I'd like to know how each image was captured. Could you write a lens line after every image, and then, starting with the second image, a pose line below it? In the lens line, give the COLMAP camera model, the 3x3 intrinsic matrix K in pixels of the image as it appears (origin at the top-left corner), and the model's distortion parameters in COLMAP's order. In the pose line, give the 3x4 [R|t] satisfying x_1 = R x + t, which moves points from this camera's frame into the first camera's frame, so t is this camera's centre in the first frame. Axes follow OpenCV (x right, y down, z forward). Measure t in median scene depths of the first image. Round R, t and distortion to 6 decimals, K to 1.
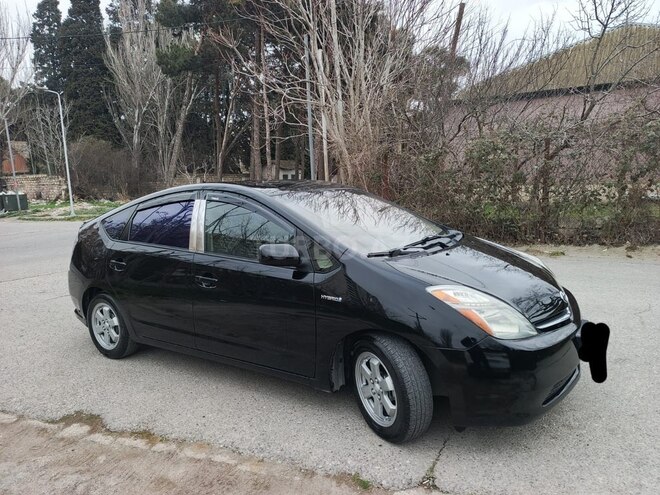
lens RADIAL K [[468.4, 0, 331.7], [0, 468.4, 249.8], [0, 0, 1]] dist [0.030855, -0.024068]
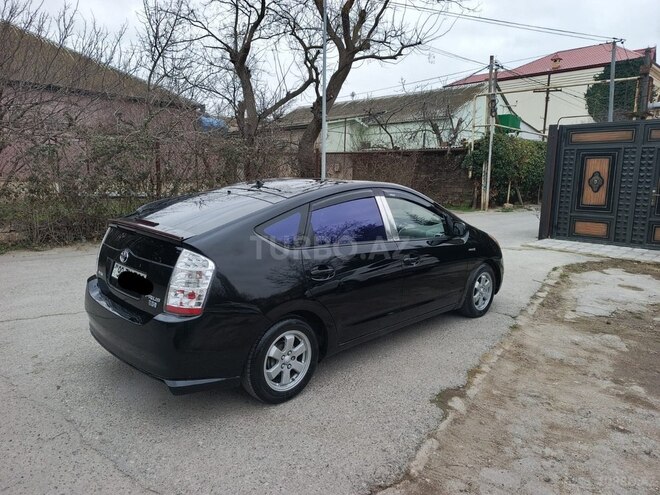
lens RADIAL K [[468.4, 0, 327.3], [0, 468.4, 244.7], [0, 0, 1]] dist [0.030855, -0.024068]
pose [[0.205334, -0.113392, 0.972101, -1.692245], [0.117513, 0.988936, 0.090534, -0.128801], [-0.971611, 0.095645, 0.216387, 1.056915]]
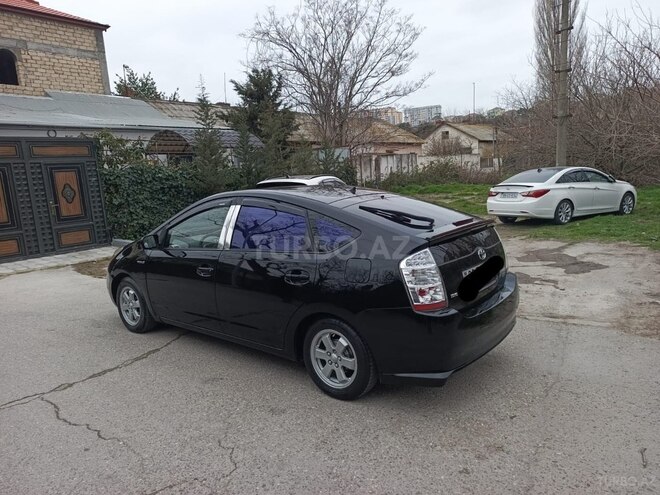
lens RADIAL K [[468.4, 0, 326.0], [0, 468.4, 244.4], [0, 0, 1]] dist [0.030855, -0.024068]
pose [[-0.990566, 0.072150, 0.116503, -0.499590], [0.103521, 0.951042, 0.291208, -0.454474], [-0.089789, 0.300521, -0.949539, 2.861072]]
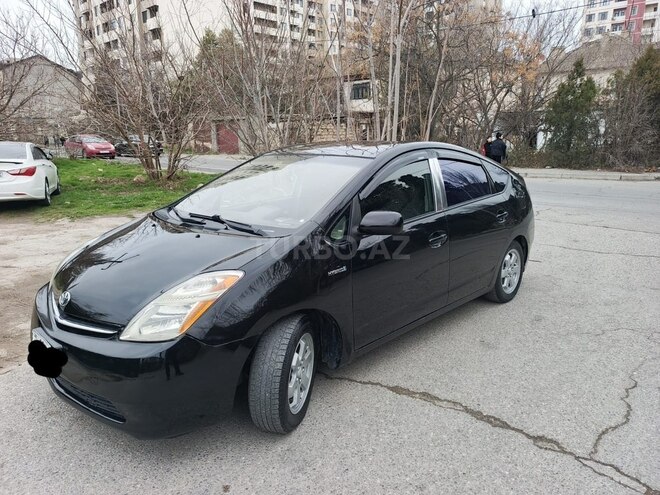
lens RADIAL K [[468.4, 0, 327.4], [0, 468.4, 250.8], [0, 0, 1]] dist [0.030855, -0.024068]
pose [[-0.189322, 0.266433, -0.945077, 1.131906], [-0.137850, 0.945740, 0.294234, -0.283224], [0.972191, 0.185984, -0.142321, 1.509098]]
